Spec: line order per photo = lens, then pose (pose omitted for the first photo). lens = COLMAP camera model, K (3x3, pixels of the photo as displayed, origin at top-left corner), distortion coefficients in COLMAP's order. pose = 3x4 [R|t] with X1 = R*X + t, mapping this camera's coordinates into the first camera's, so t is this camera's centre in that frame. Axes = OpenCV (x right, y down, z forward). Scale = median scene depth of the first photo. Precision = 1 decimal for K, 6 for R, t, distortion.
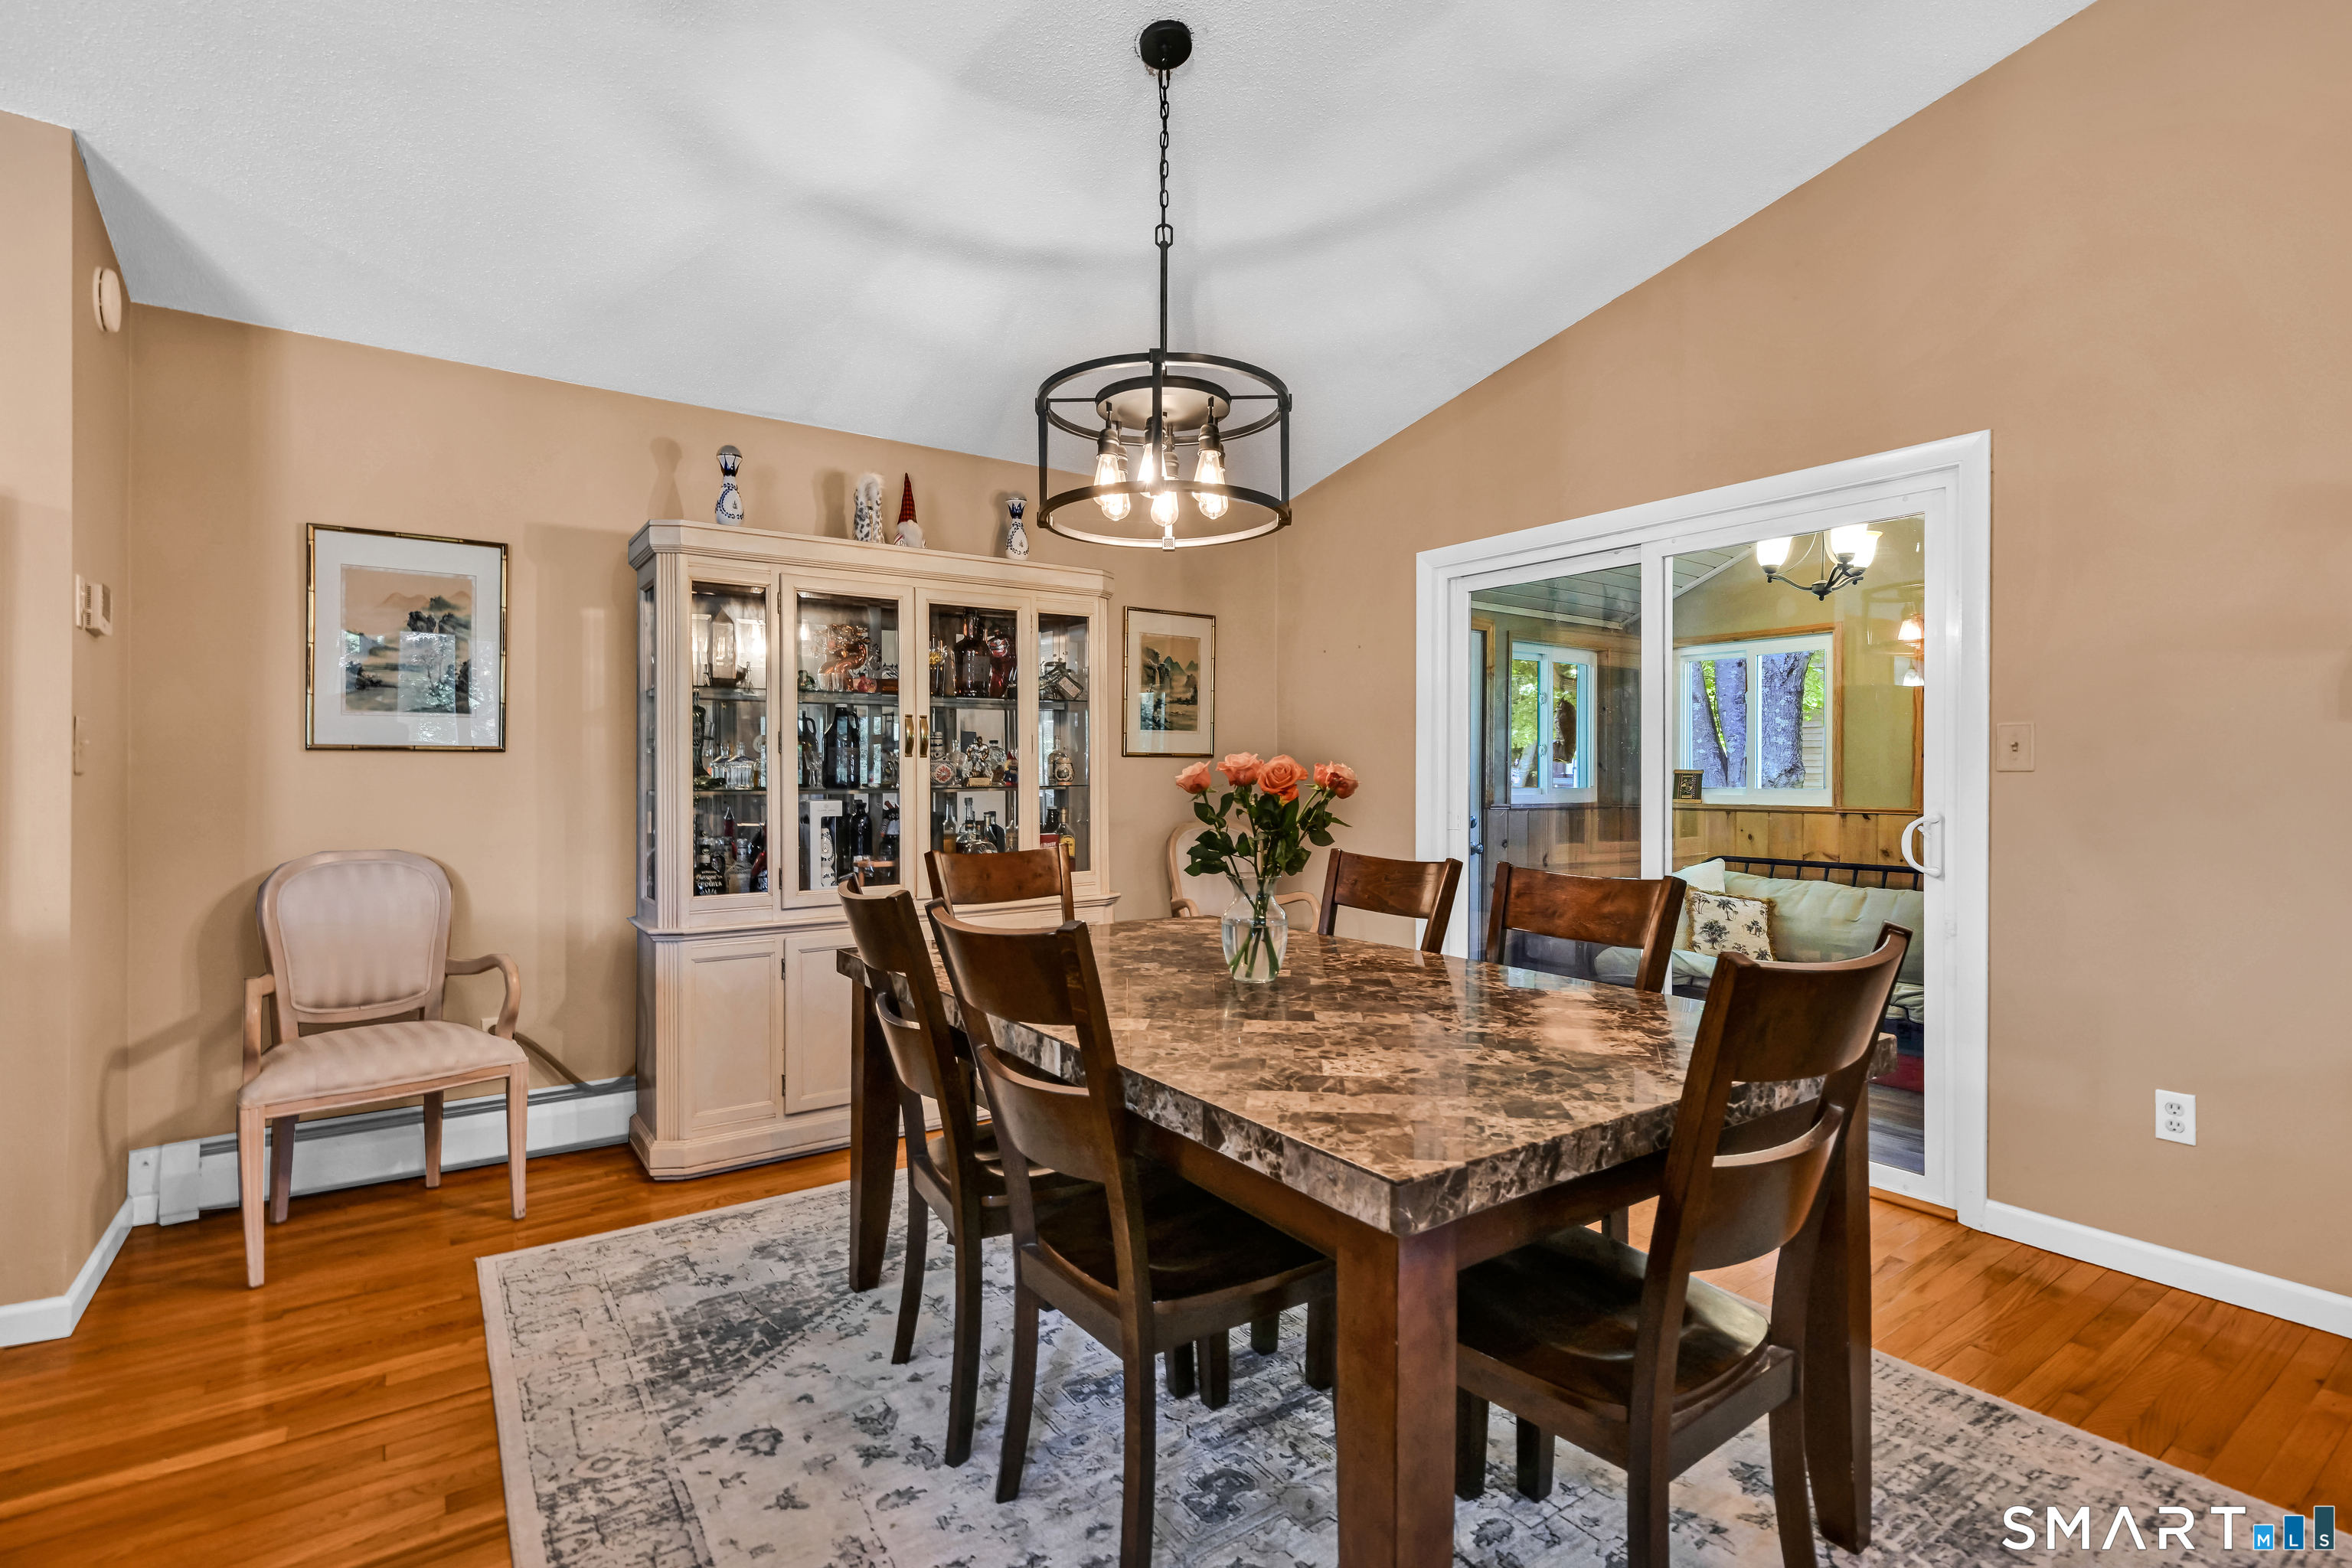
lens RADIAL K [[1120.9, 0, 1176.0], [0, 1120.9, 784.0], [0, 0, 1]] dist [-0.001746, -0.000493]
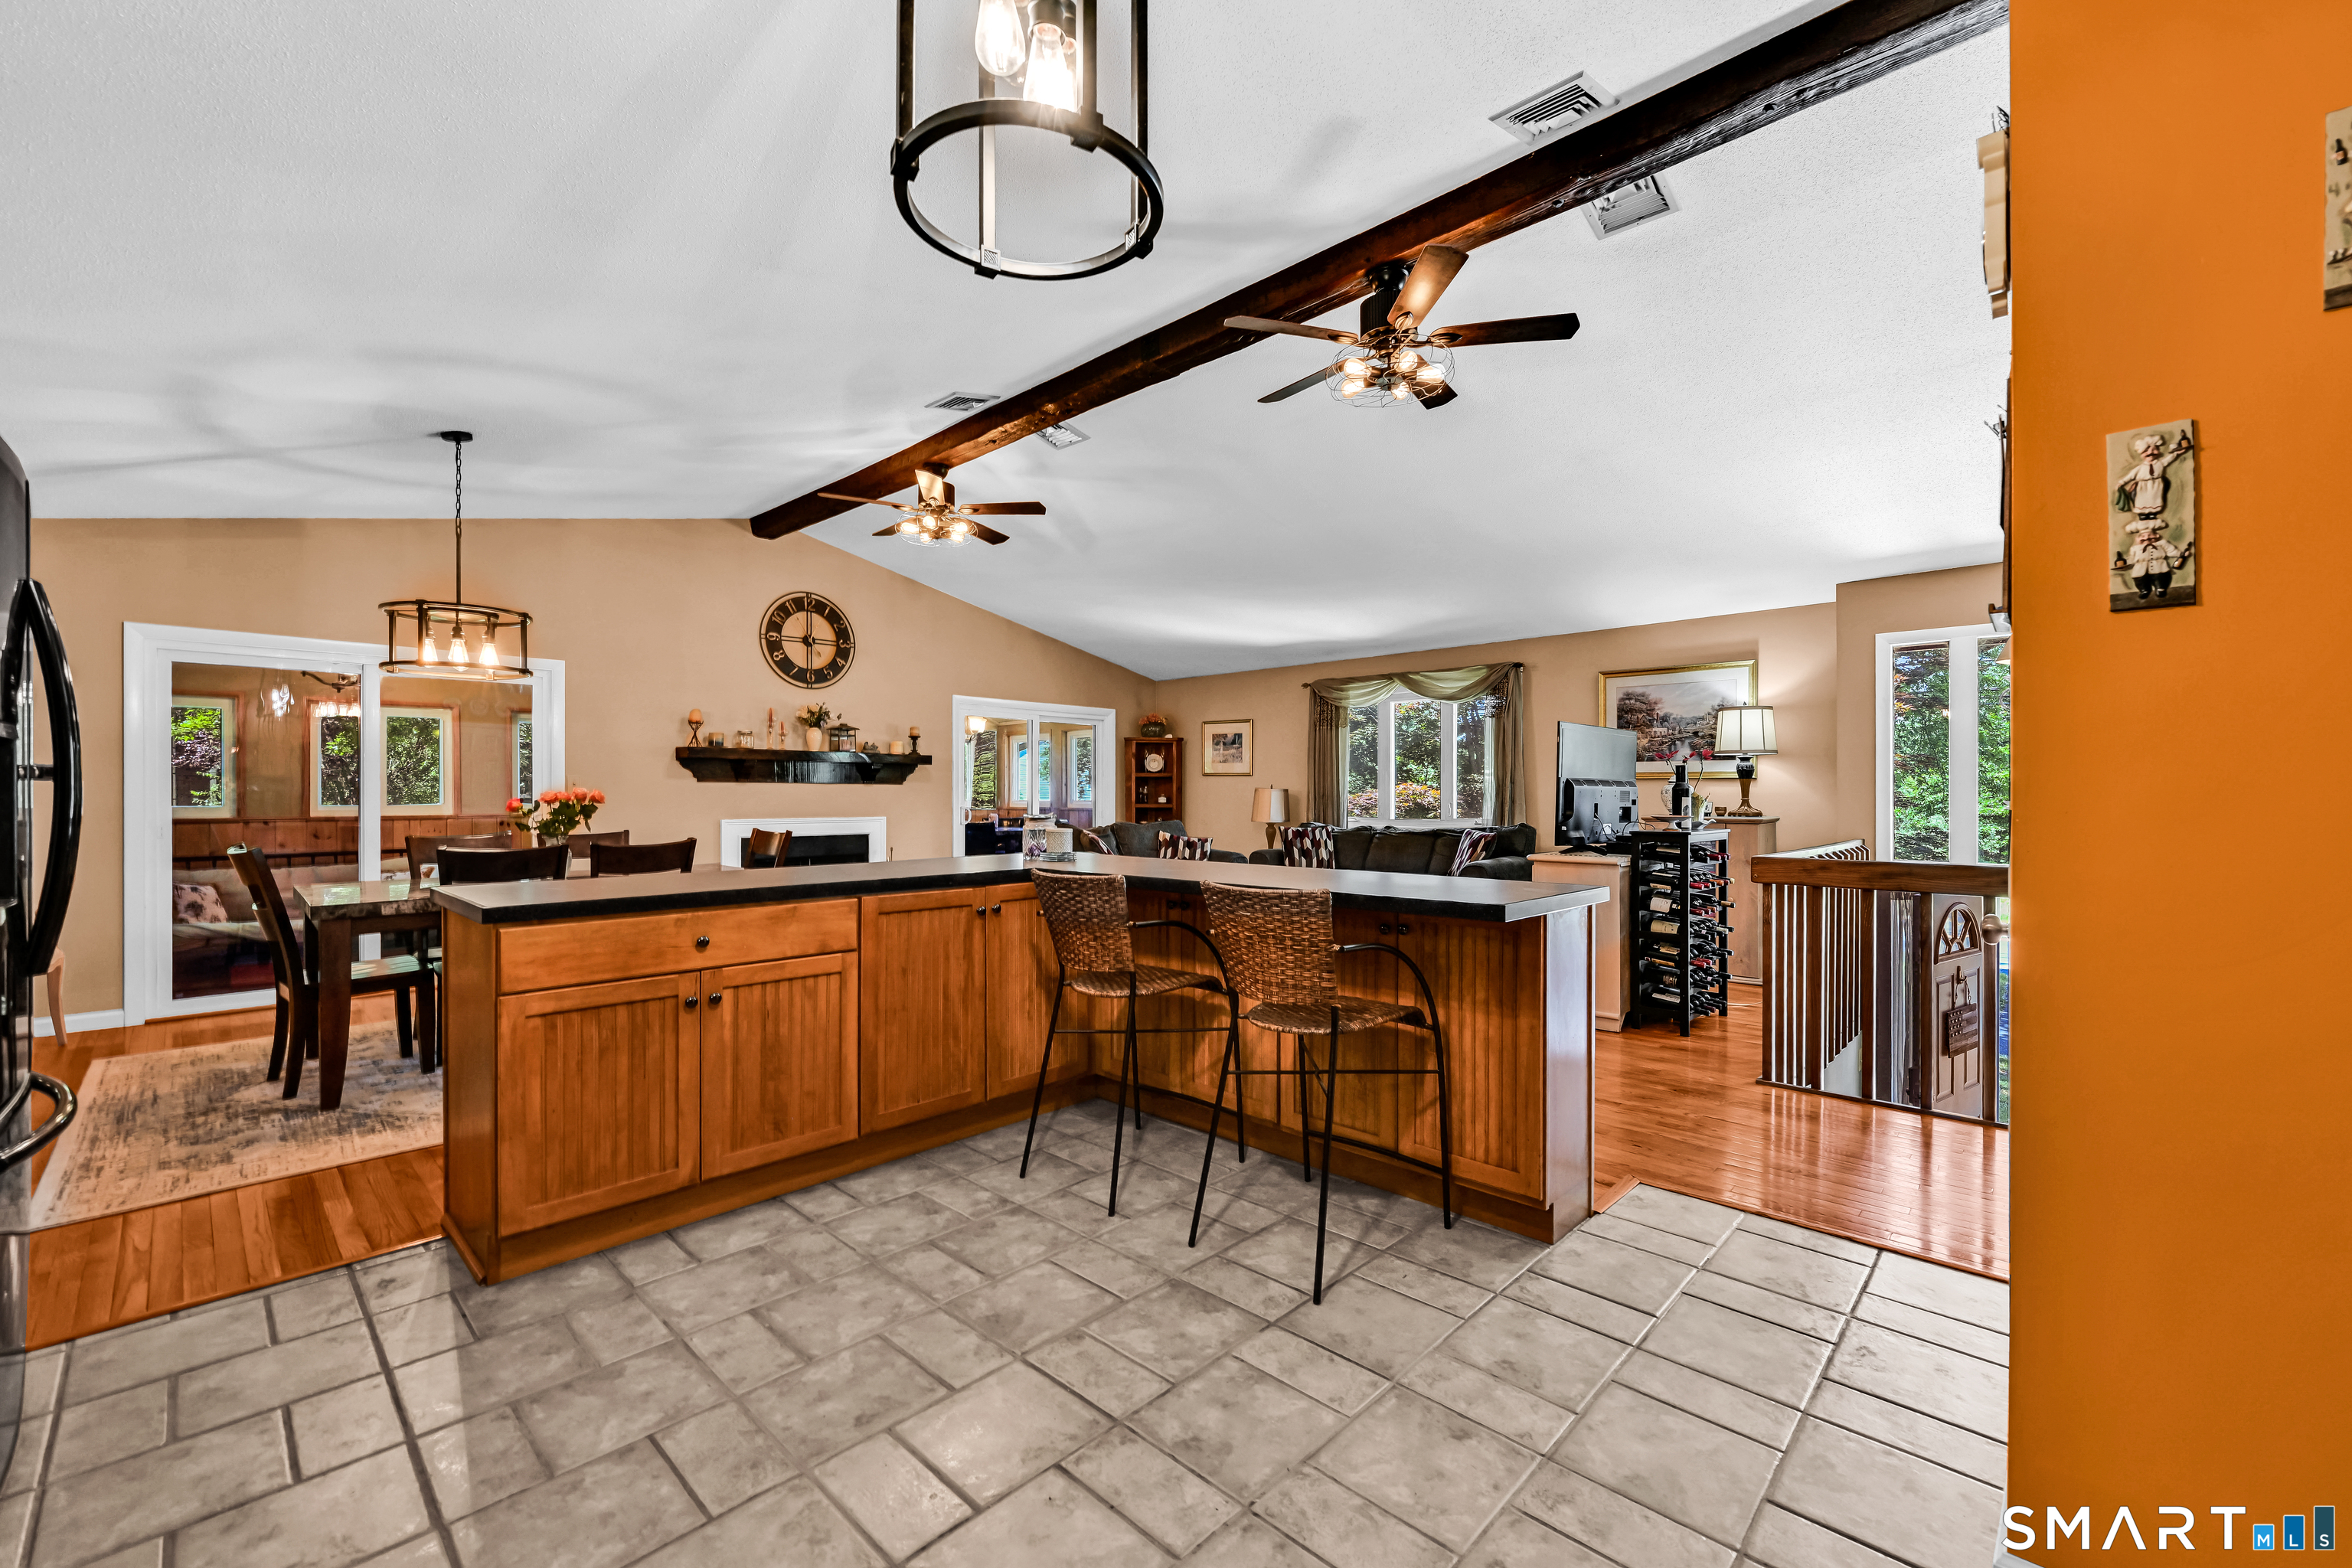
lens RADIAL K [[962.7, 0, 1211.3], [0, 962.7, 787.6], [0, 0, 1]] dist [-0.000889, -0.000035]
pose [[-0.204813, 0.005075, 0.978788, -1.046058], [0.011701, 0.999928, -0.002736, 0.000605], [-0.978731, 0.010892, -0.204857, 0.018725]]
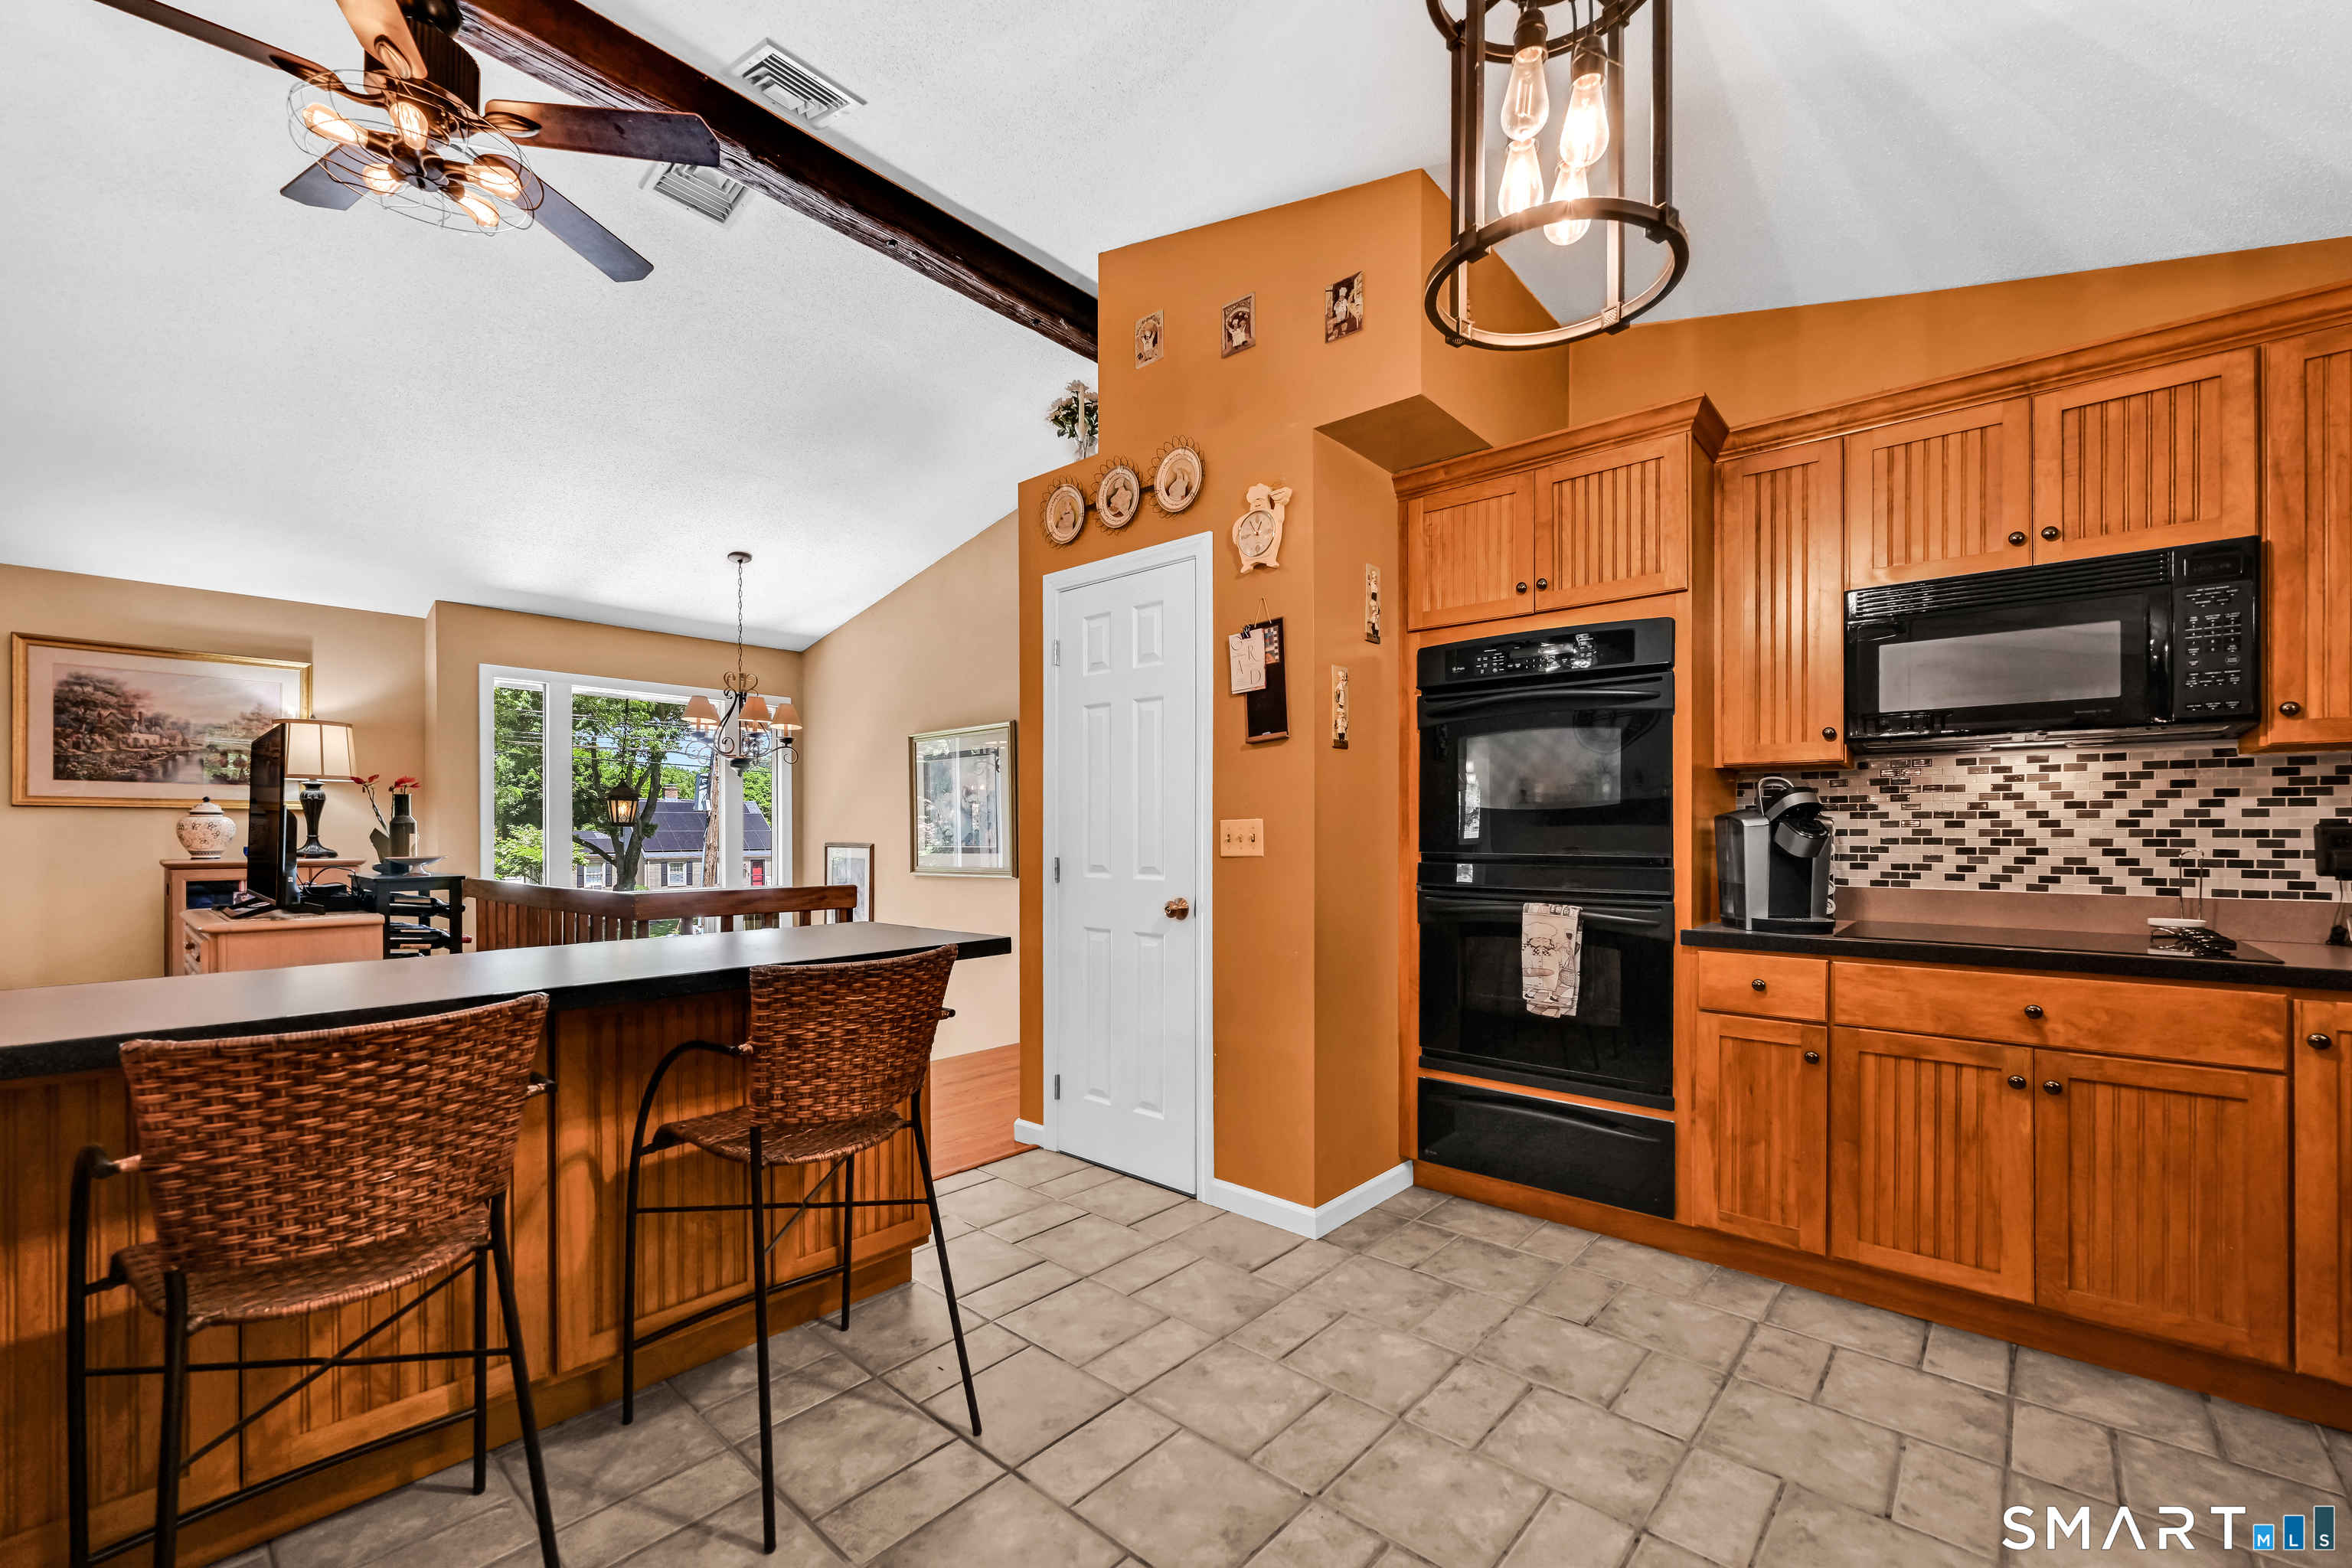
lens RADIAL K [[961.9, 0, 1173.9], [0, 961.9, 831.7], [0, 0, 1]] dist [-0.002036, -0.000092]
pose [[-0.972780, -0.002157, -0.231721, -0.574366], [-0.005317, 0.999901, 0.013013, -0.002491], [0.231670, 0.013891, -0.972695, 0.280111]]
